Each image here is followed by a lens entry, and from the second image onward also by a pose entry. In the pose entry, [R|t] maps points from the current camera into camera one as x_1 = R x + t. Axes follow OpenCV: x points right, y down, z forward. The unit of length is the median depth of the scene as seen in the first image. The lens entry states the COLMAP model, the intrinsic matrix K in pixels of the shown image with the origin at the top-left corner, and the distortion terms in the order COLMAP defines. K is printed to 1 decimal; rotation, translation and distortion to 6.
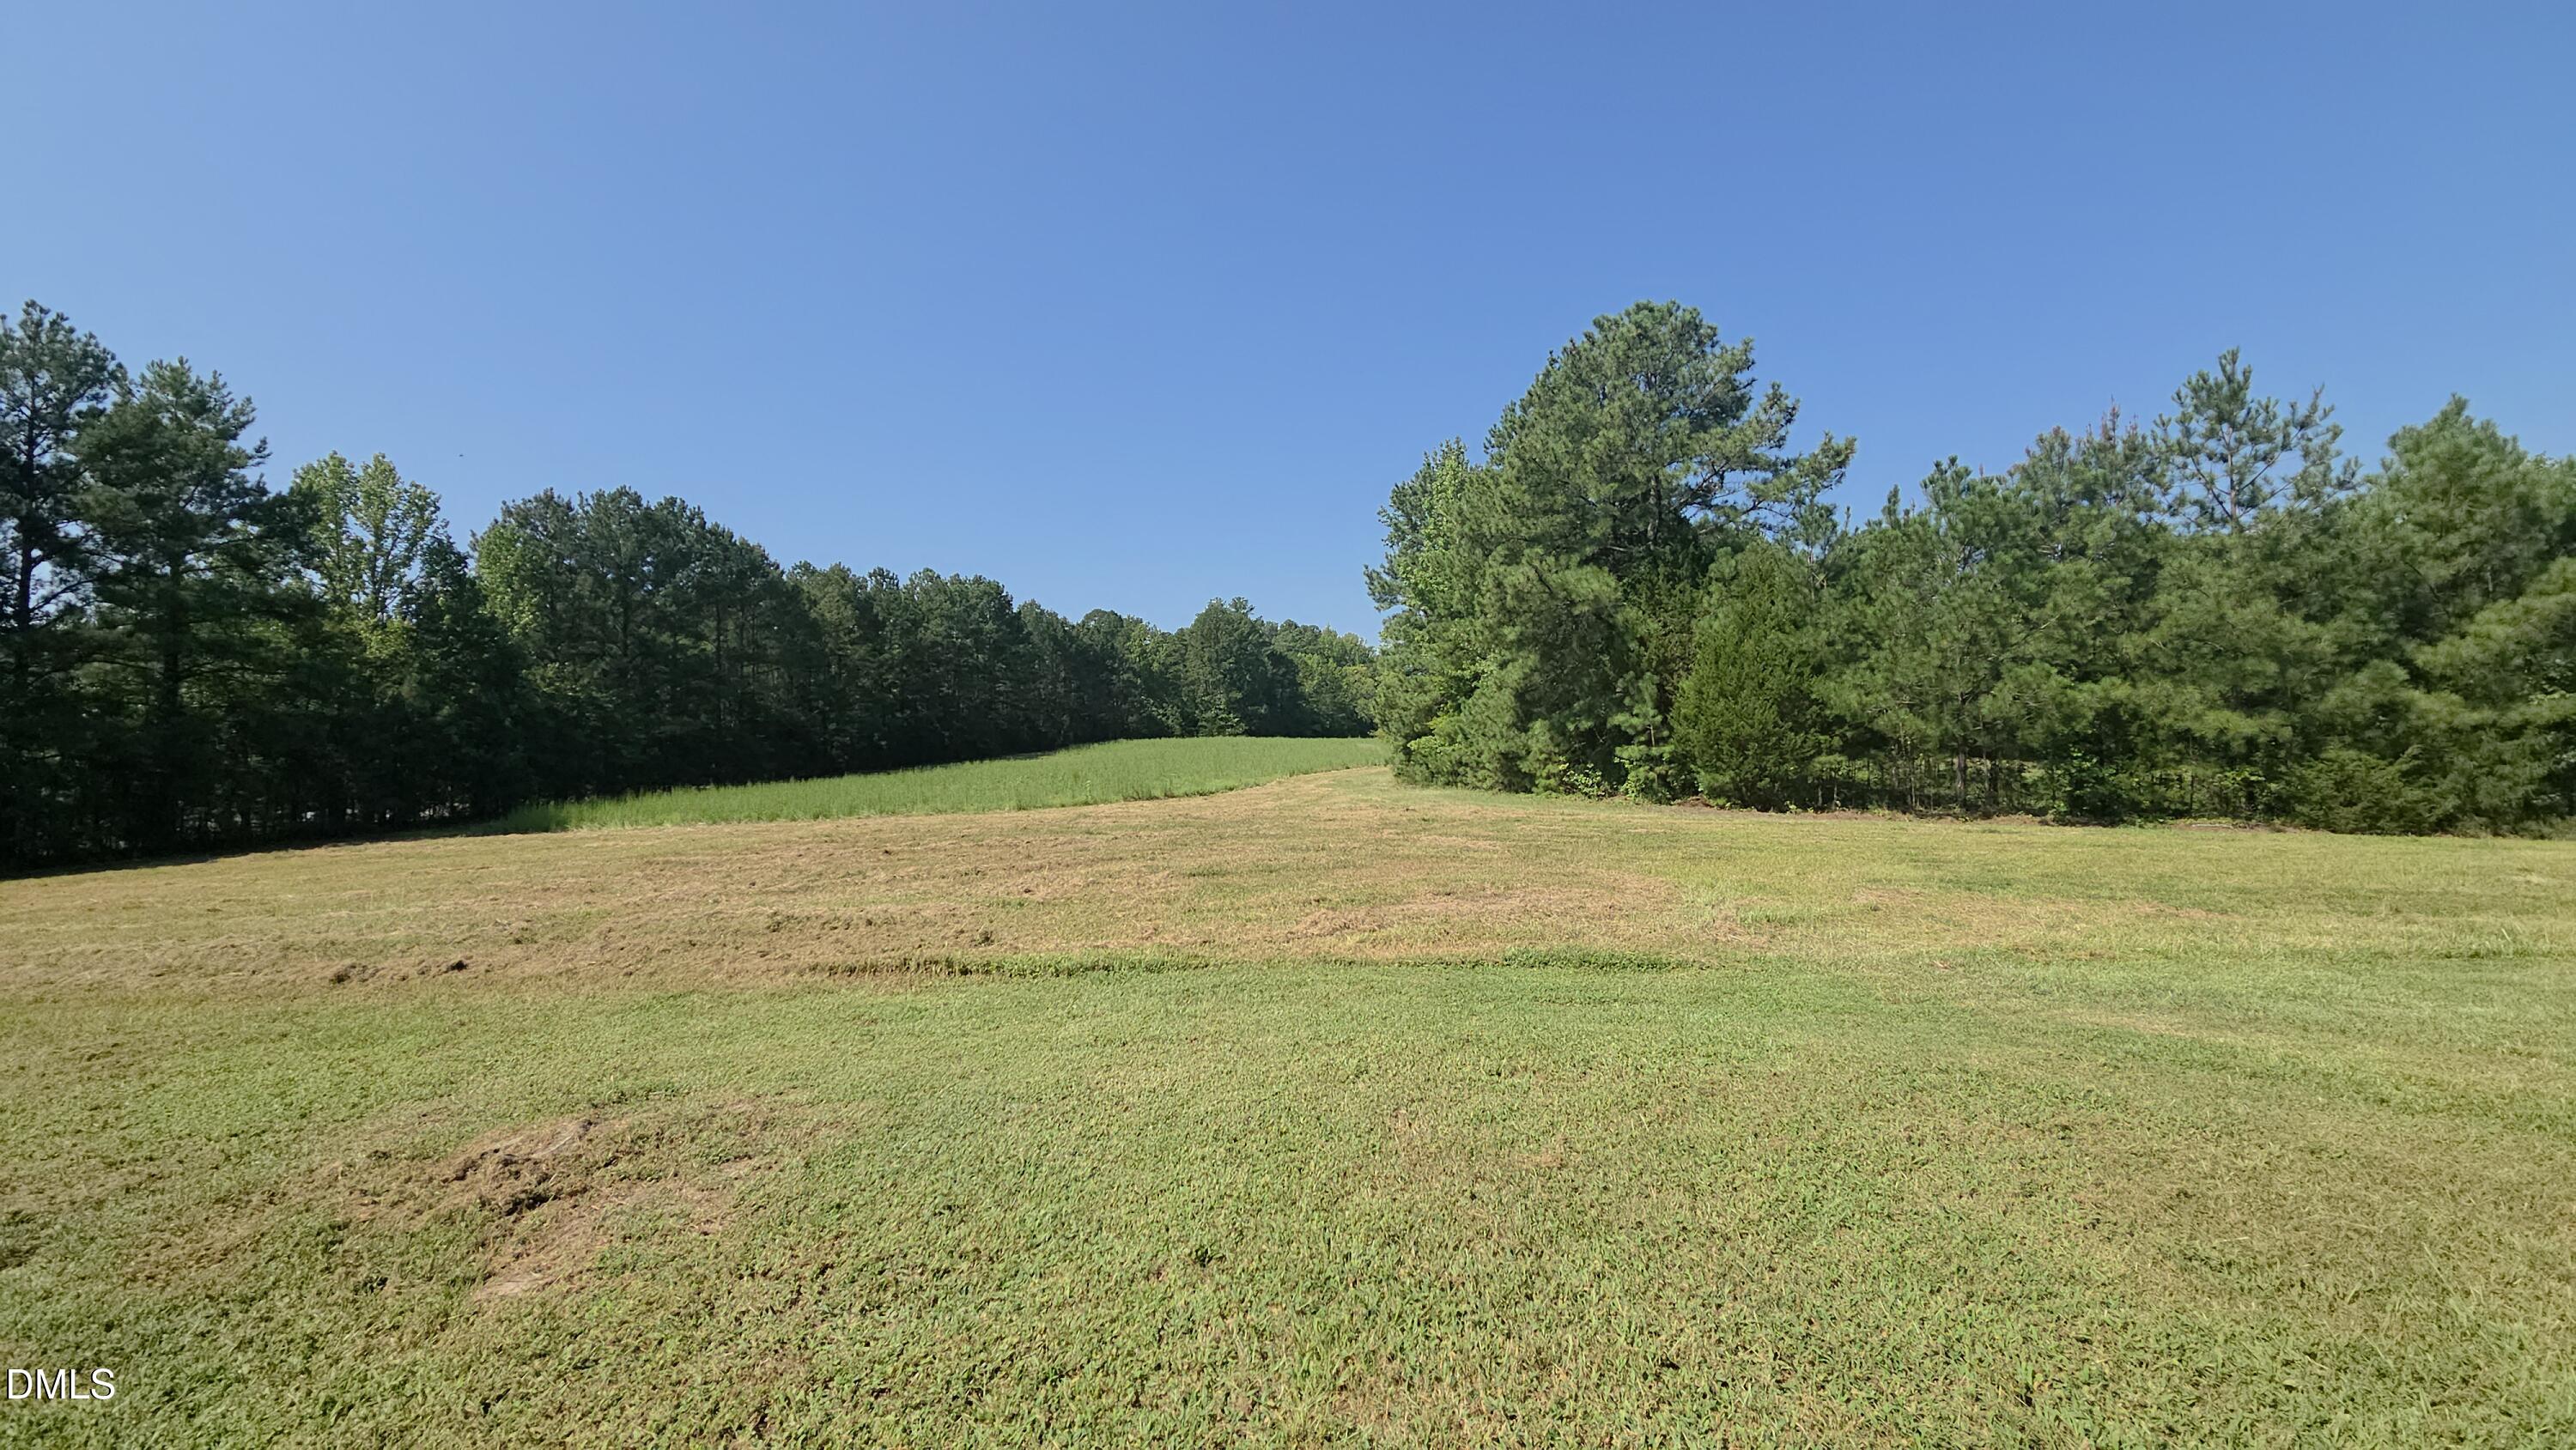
lens RADIAL K [[1043.7, 0, 1286.8], [0, 1043.7, 710.3], [0, 0, 1]] dist [0.001275, -0.000120]
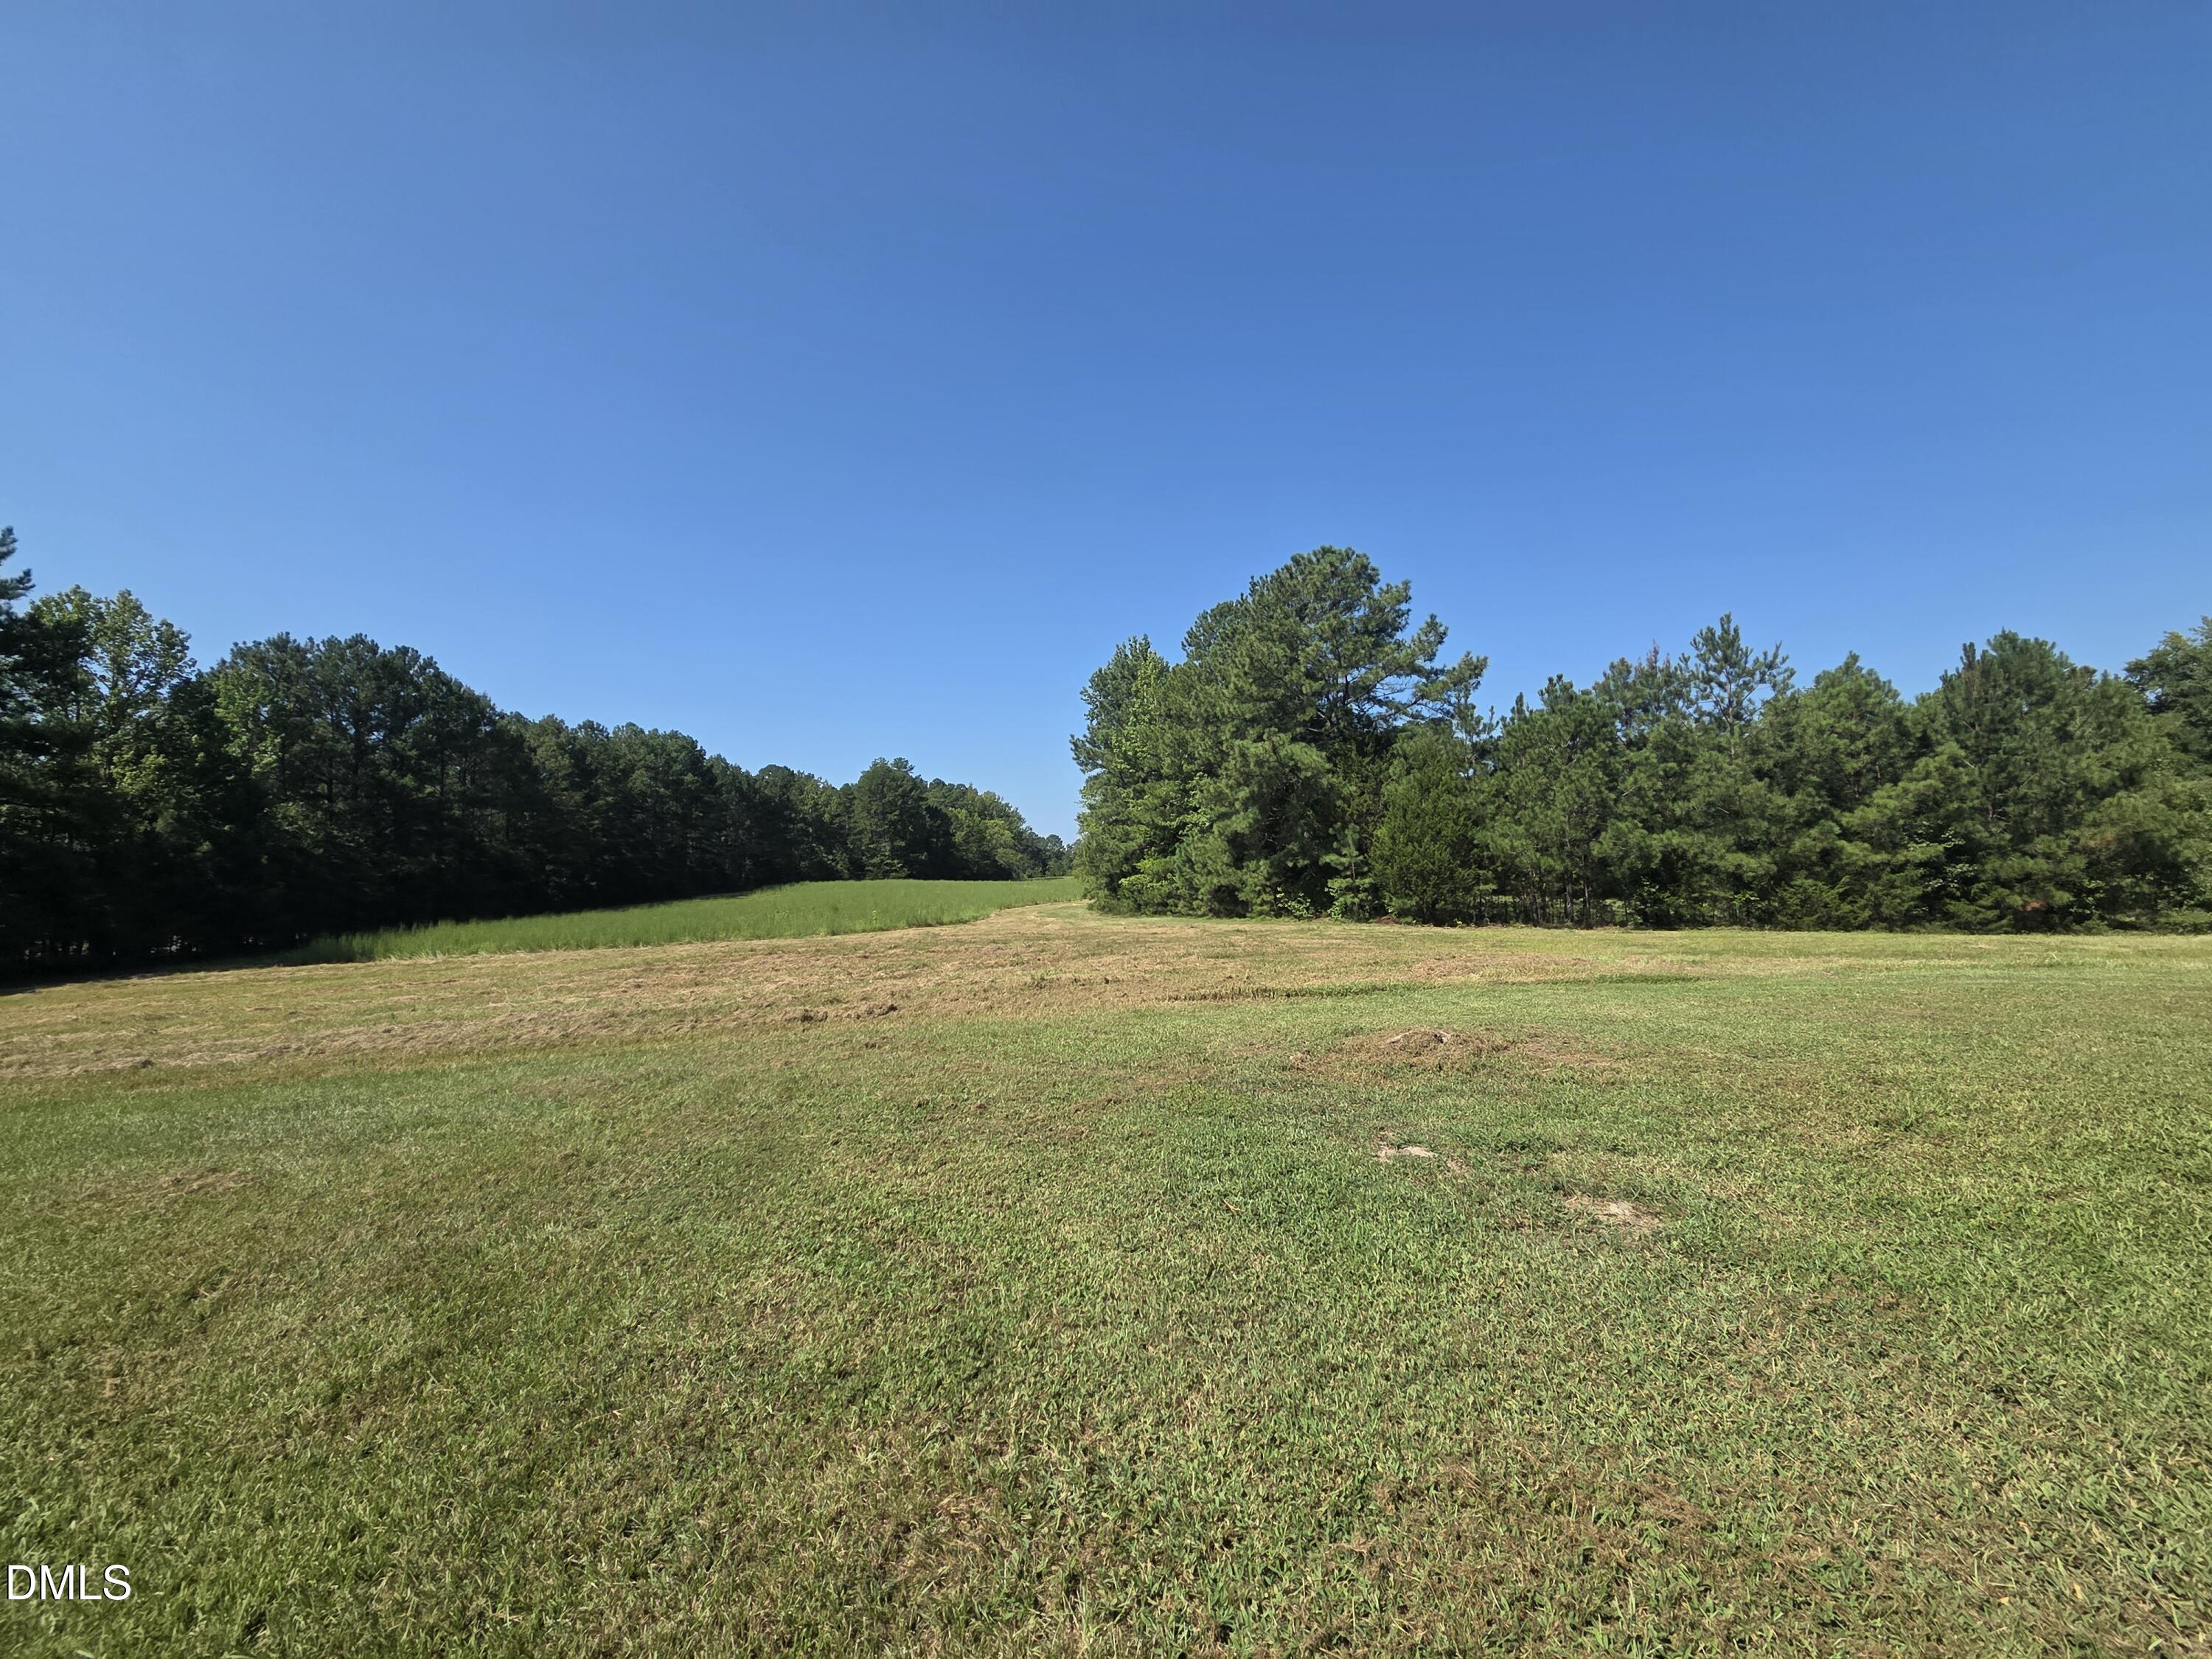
lens RADIAL K [[900.5, 0, 1115.4], [0, 900.5, 810.6], [0, 0, 1]] dist [0.003906, -0.000320]
pose [[0.977977, 0.017256, 0.207998, -0.156091], [-0.006127, 0.998521, -0.054030, 0.009623], [-0.208623, 0.051565, 0.976636, -0.050153]]
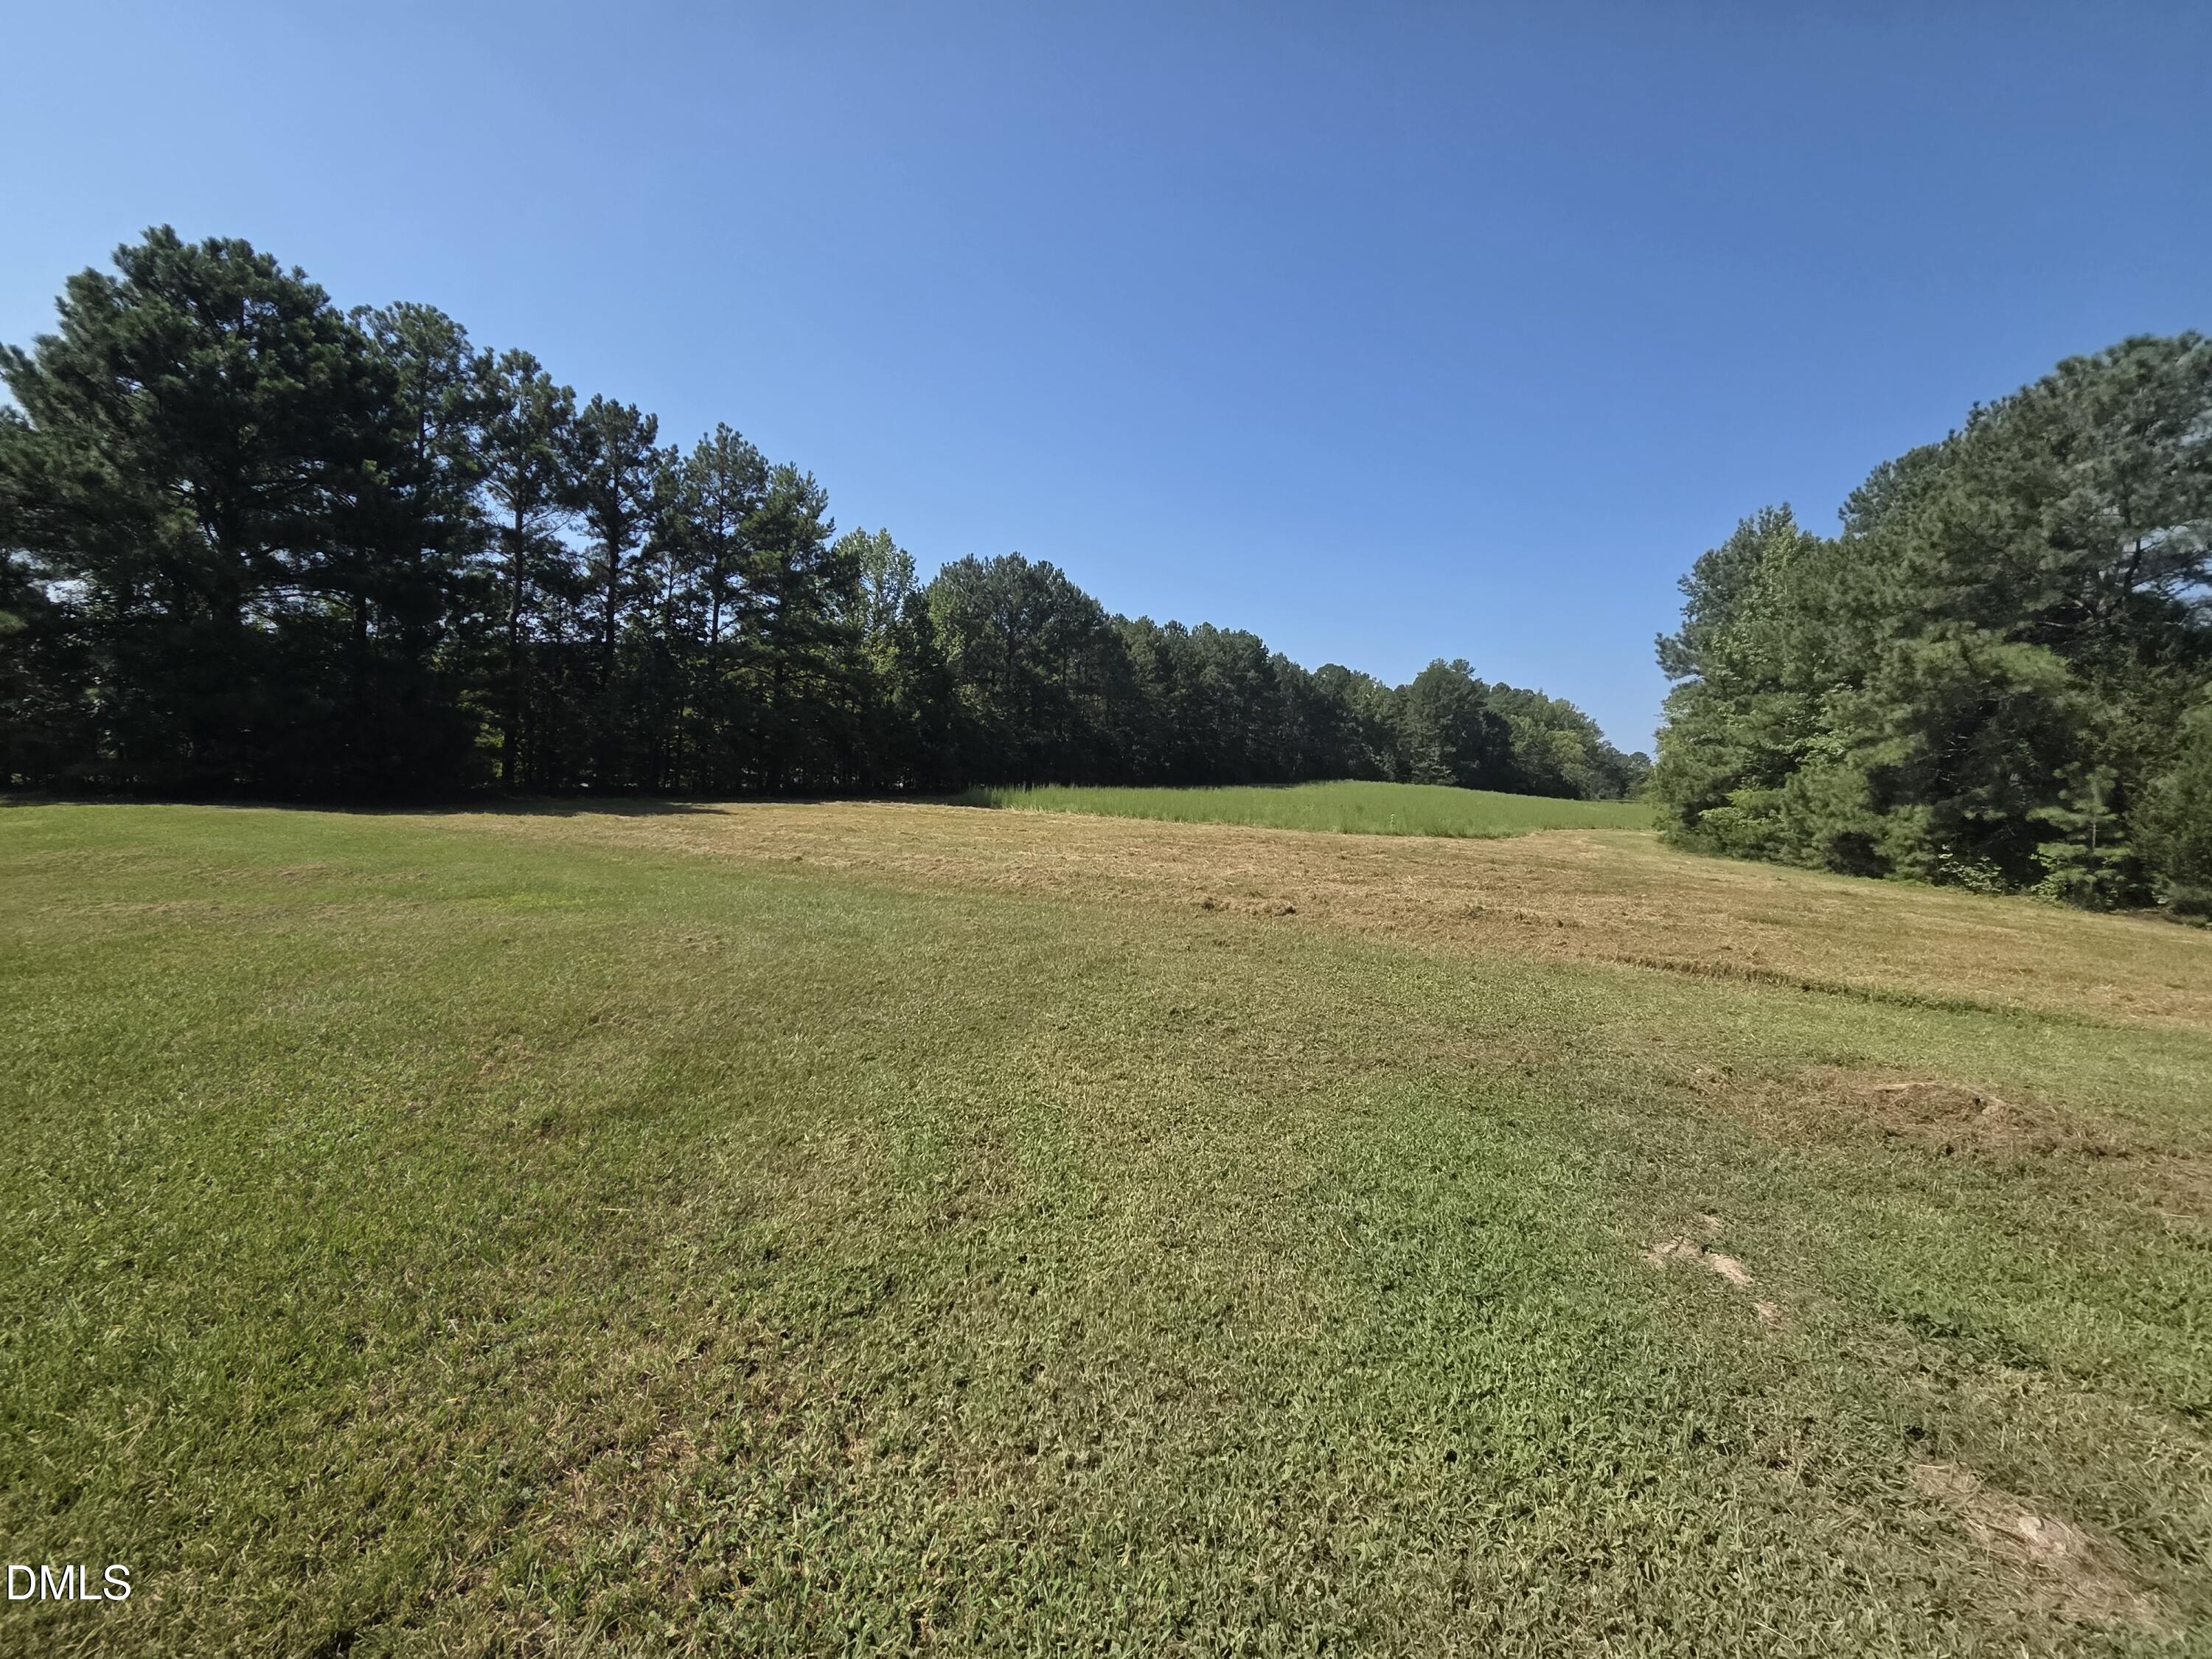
lens RADIAL K [[896.4, 0, 1115.1], [0, 896.4, 815.4], [0, 0, 1]] dist [0.002663, 0.000696]
pose [[0.922753, 0.111389, -0.368945, -0.121907], [-0.084553, 0.992510, 0.088179, 0.008528], [0.376003, -0.050172, 0.925259, -0.030380]]
